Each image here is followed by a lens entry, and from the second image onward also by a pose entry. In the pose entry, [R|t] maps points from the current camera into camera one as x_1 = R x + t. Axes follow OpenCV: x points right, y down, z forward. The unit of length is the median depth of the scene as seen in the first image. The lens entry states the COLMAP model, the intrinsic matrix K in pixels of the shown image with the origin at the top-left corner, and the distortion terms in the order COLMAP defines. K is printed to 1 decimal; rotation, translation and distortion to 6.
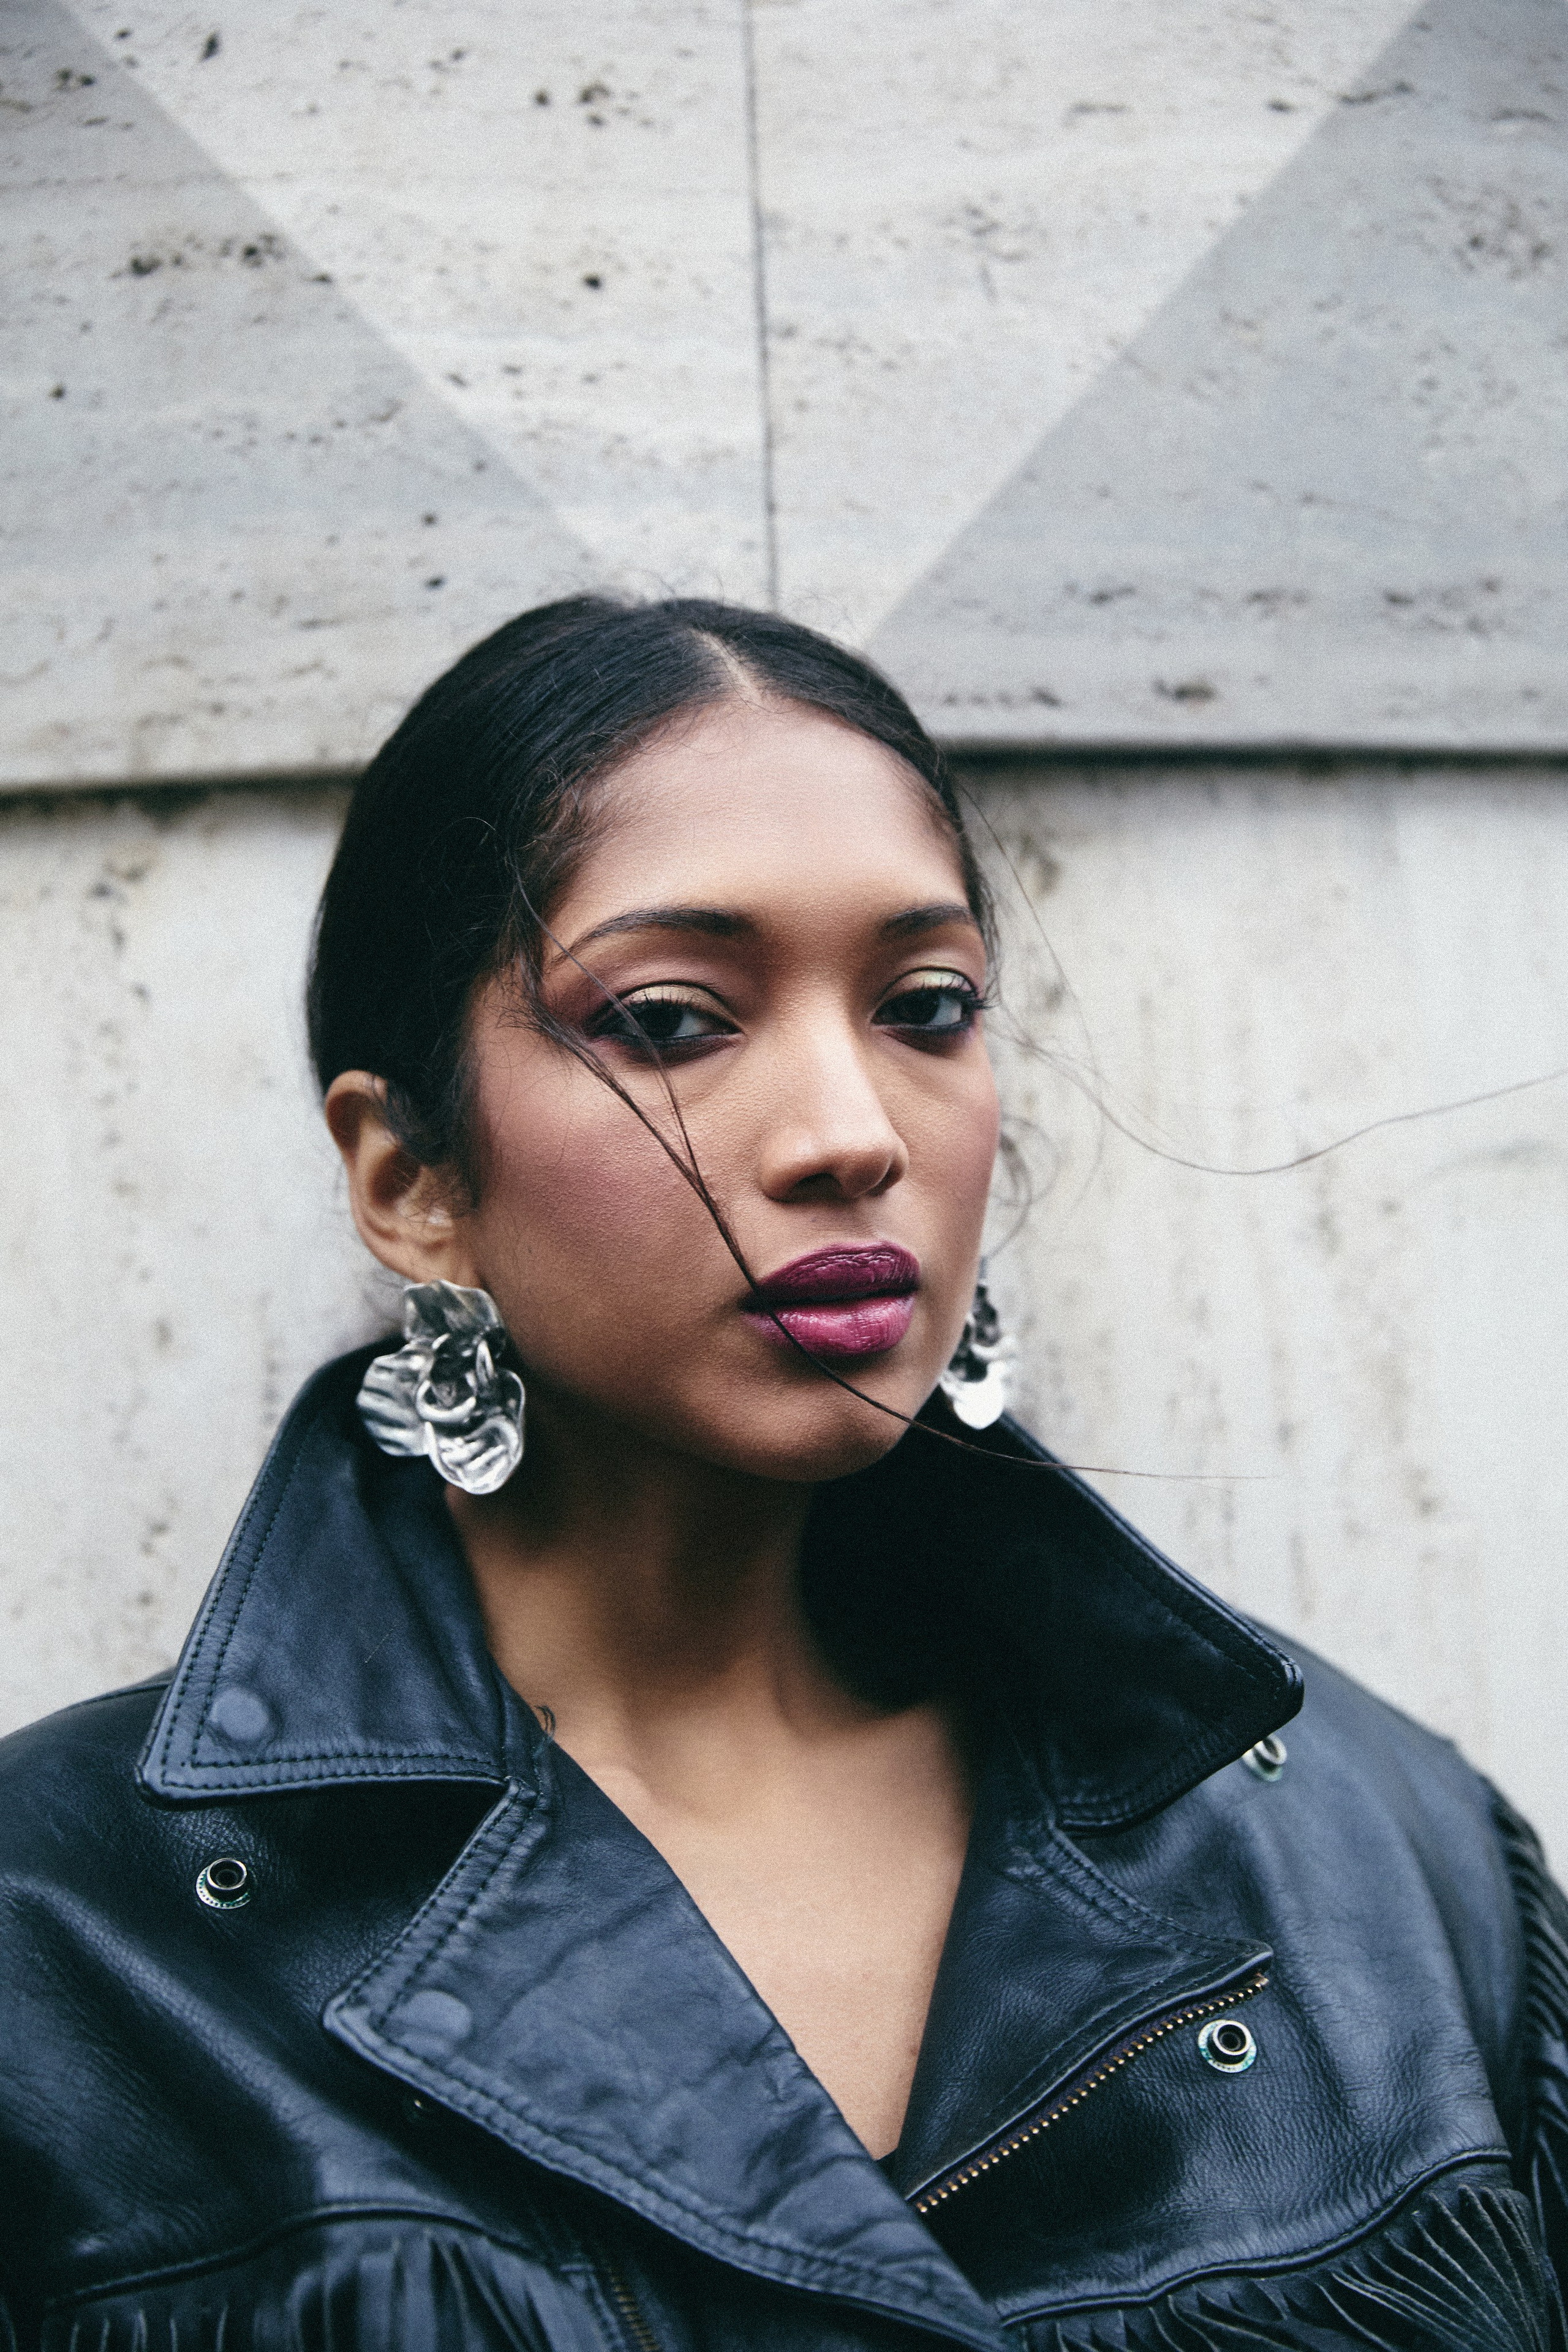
lens RADIAL K [[4421.4, 0, 789.1], [0, 4421.4, 1172.1], [0, 0, 1]] dist [-0.044836, 0.000000]
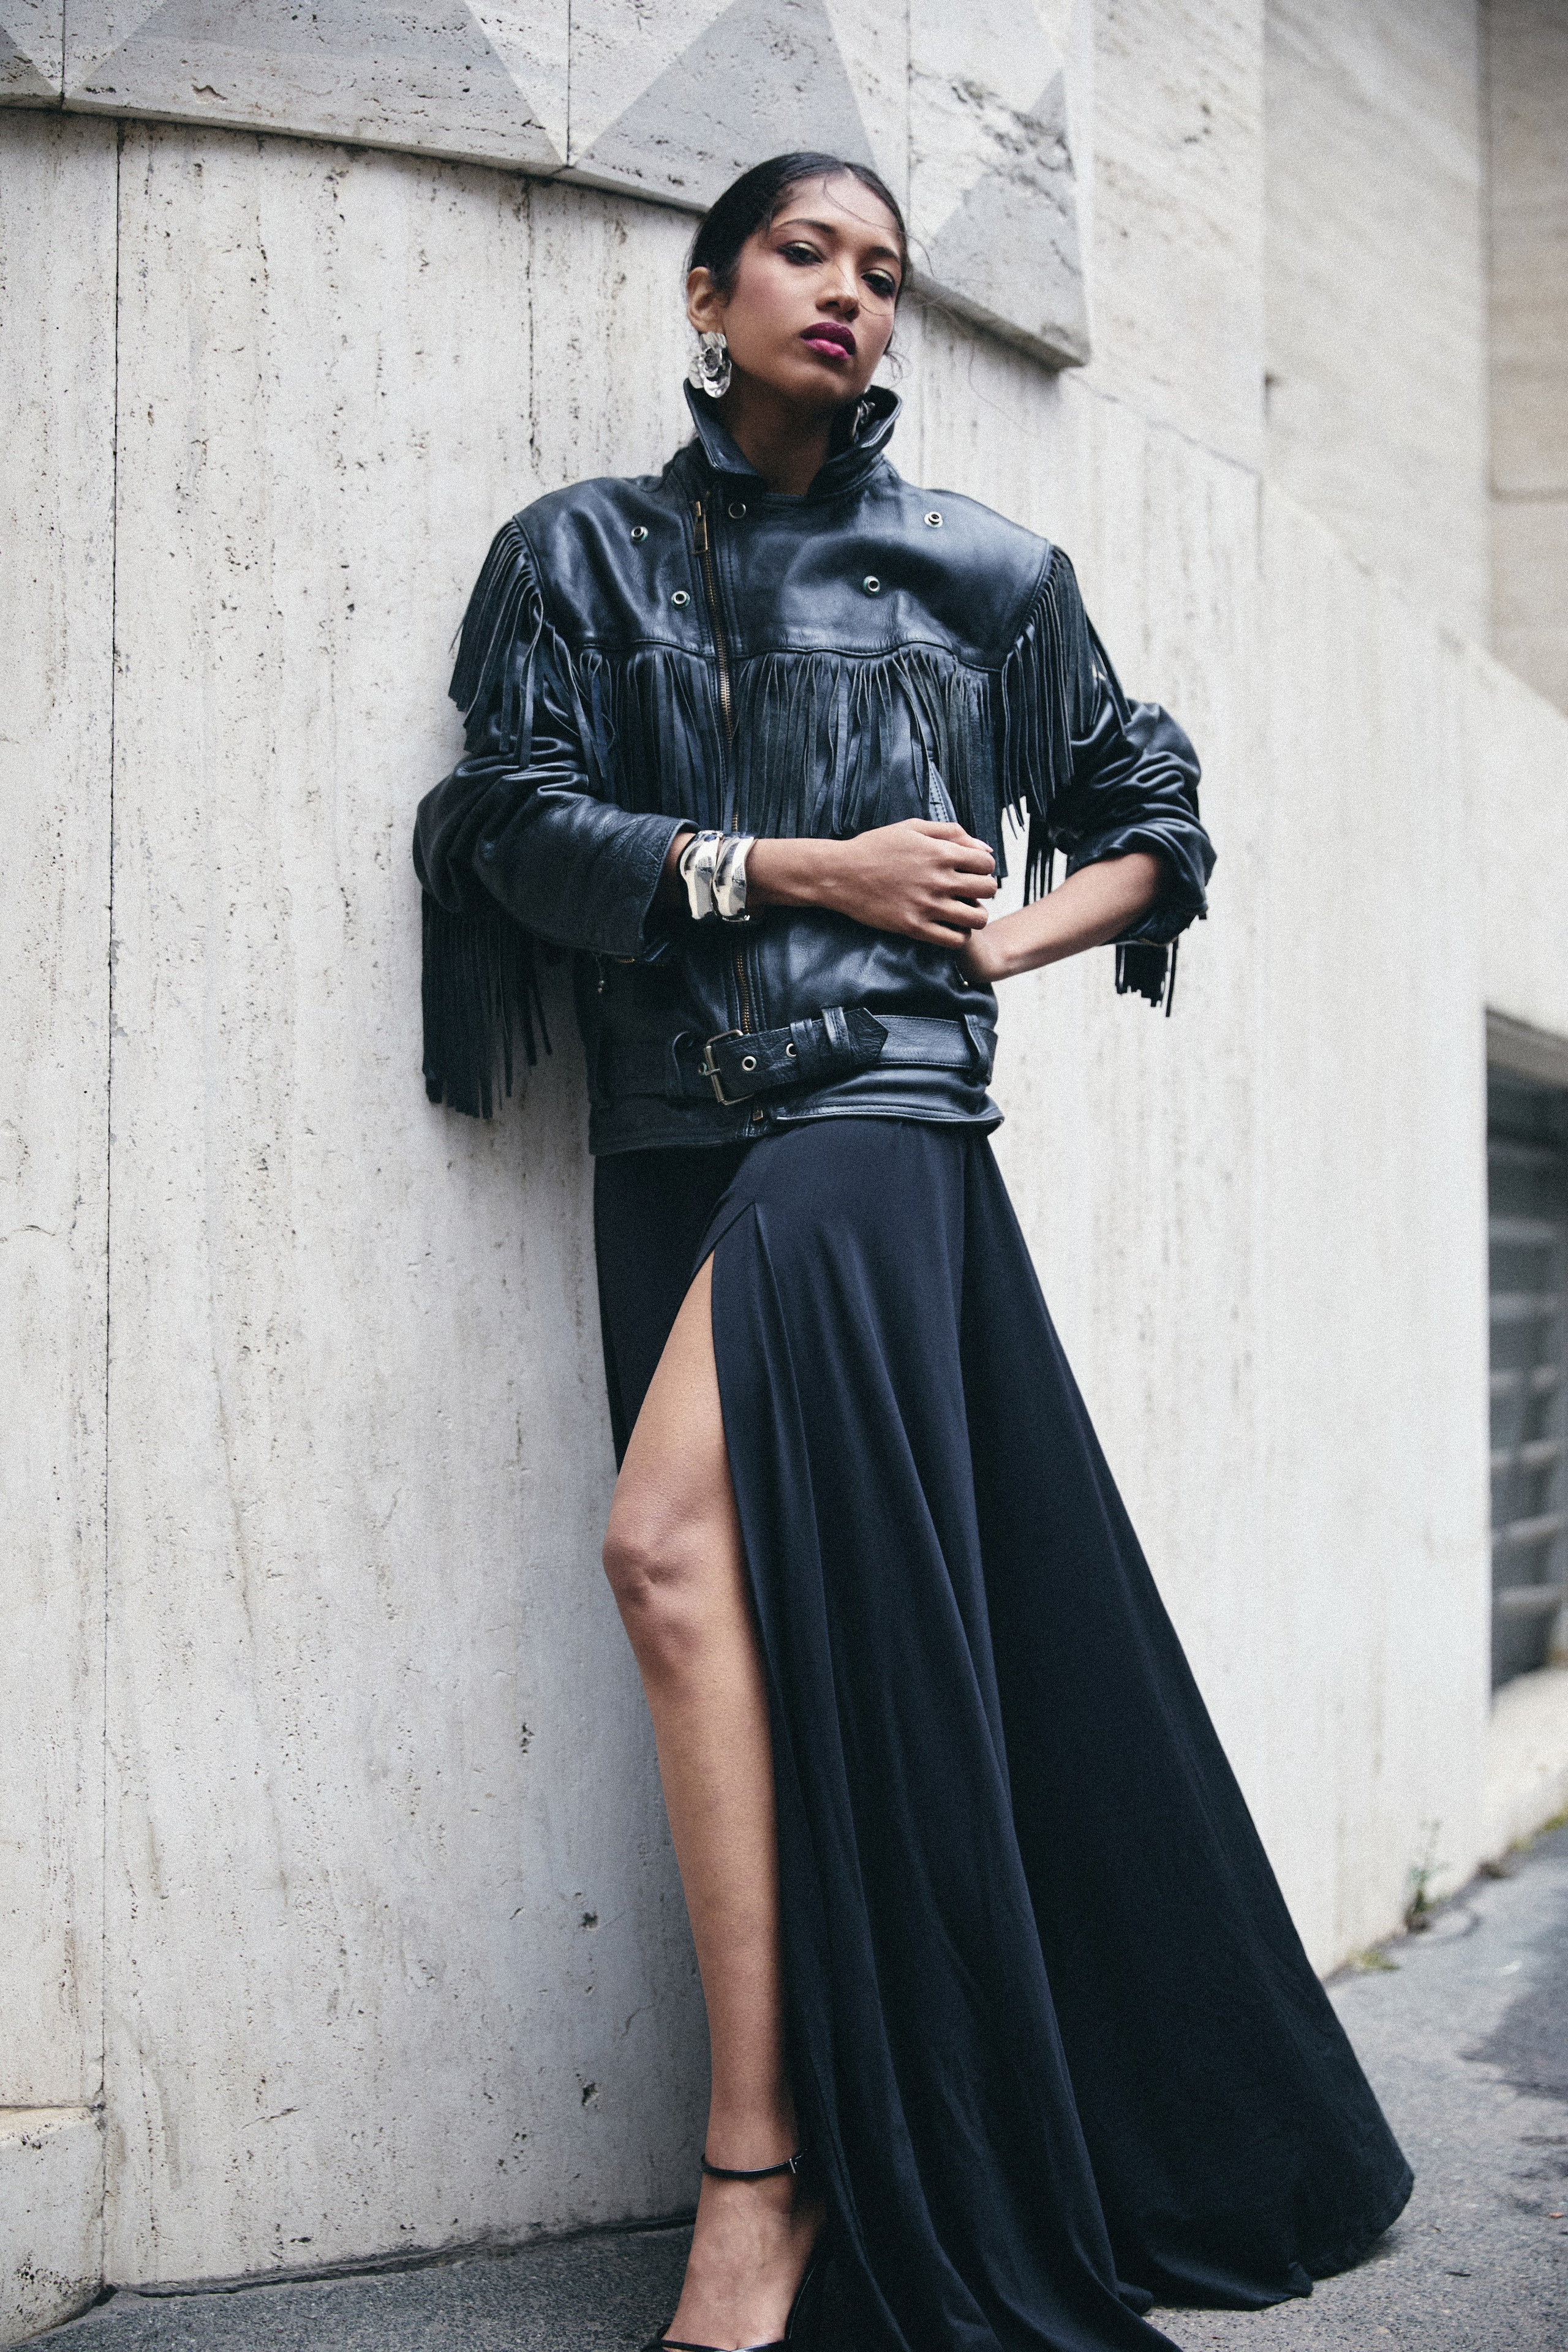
lens RADIAL K [[3945.6, 0, 784.6], [0, 3945.6, 1181.5], [0, 0, 1]] dist [-0.027583, 0.000000]
pose [[0.862910, 0.064531, 0.501221, -1.118177], [-0.096063, 0.994675, 0.037322, 0.447357], [-0.496144, -0.080354, 0.864514, -1.338839]]
